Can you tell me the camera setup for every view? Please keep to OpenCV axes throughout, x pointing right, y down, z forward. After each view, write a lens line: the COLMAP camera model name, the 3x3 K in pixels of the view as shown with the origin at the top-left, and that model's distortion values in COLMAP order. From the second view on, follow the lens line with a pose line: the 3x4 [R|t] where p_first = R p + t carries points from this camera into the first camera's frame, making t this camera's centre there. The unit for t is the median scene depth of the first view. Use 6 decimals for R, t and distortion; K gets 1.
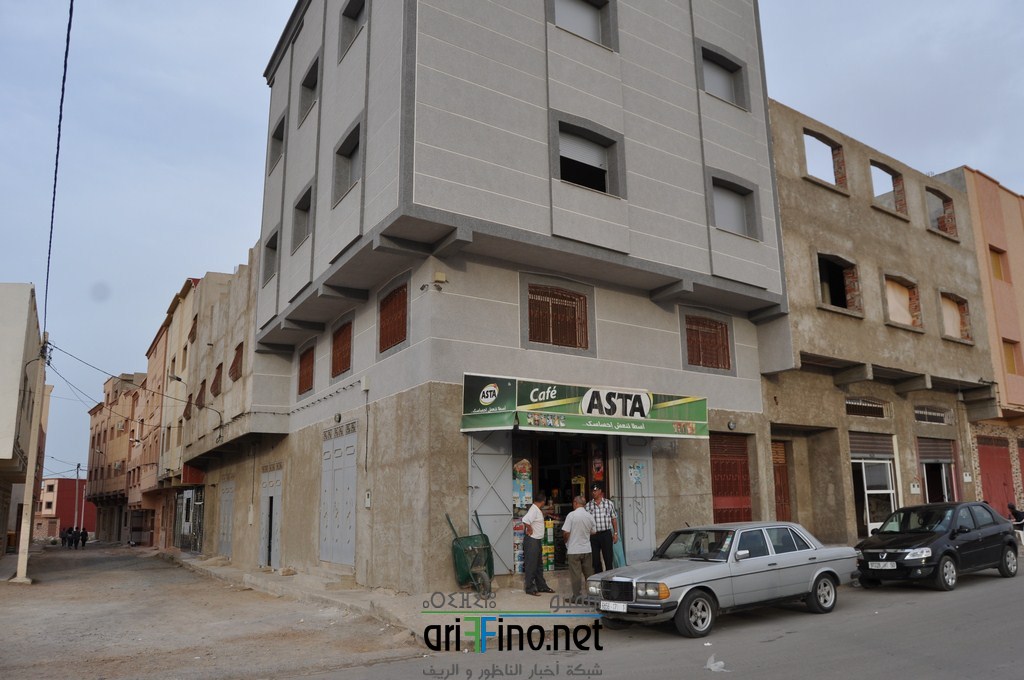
lens RADIAL K [[798.7, 0, 516.3], [0, 798.7, 349.2], [0, 0, 1]] dist [-0.089954, 0.038741]
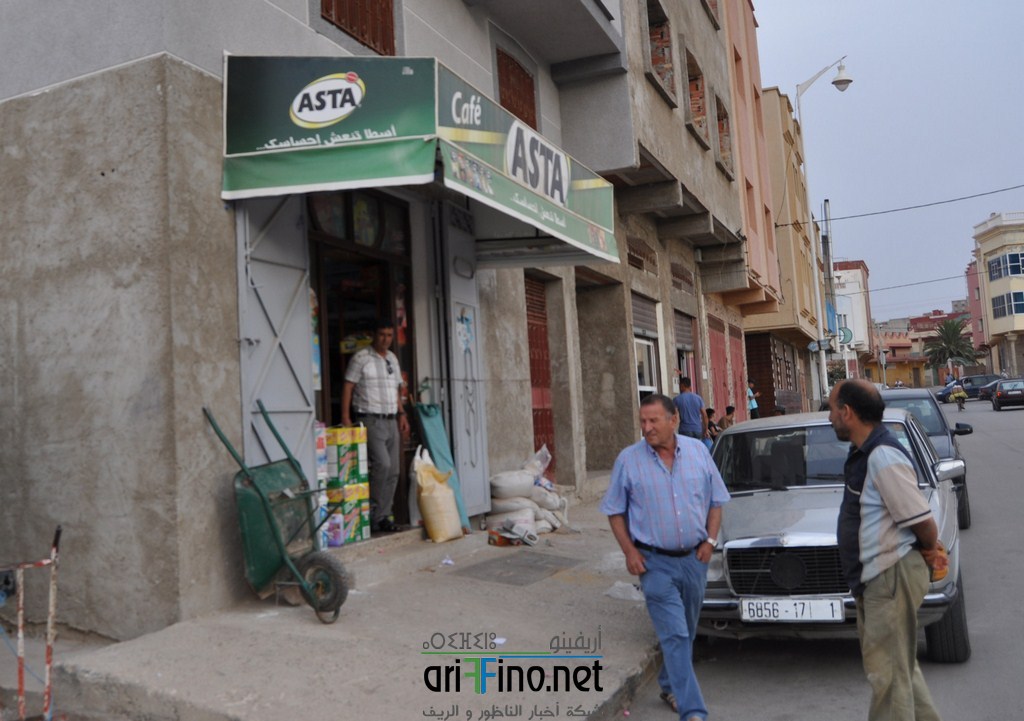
lens RADIAL K [[1142.2, 0, 424.7], [0, 1142.2, 302.4], [0, 0, 1]] dist [-0.082241, -0.001014]
pose [[0.875016, 0.026650, 0.483361, -0.250552], [-0.062833, 0.996289, 0.058816, 0.115561], [-0.480000, -0.081836, 0.873443, 0.470137]]
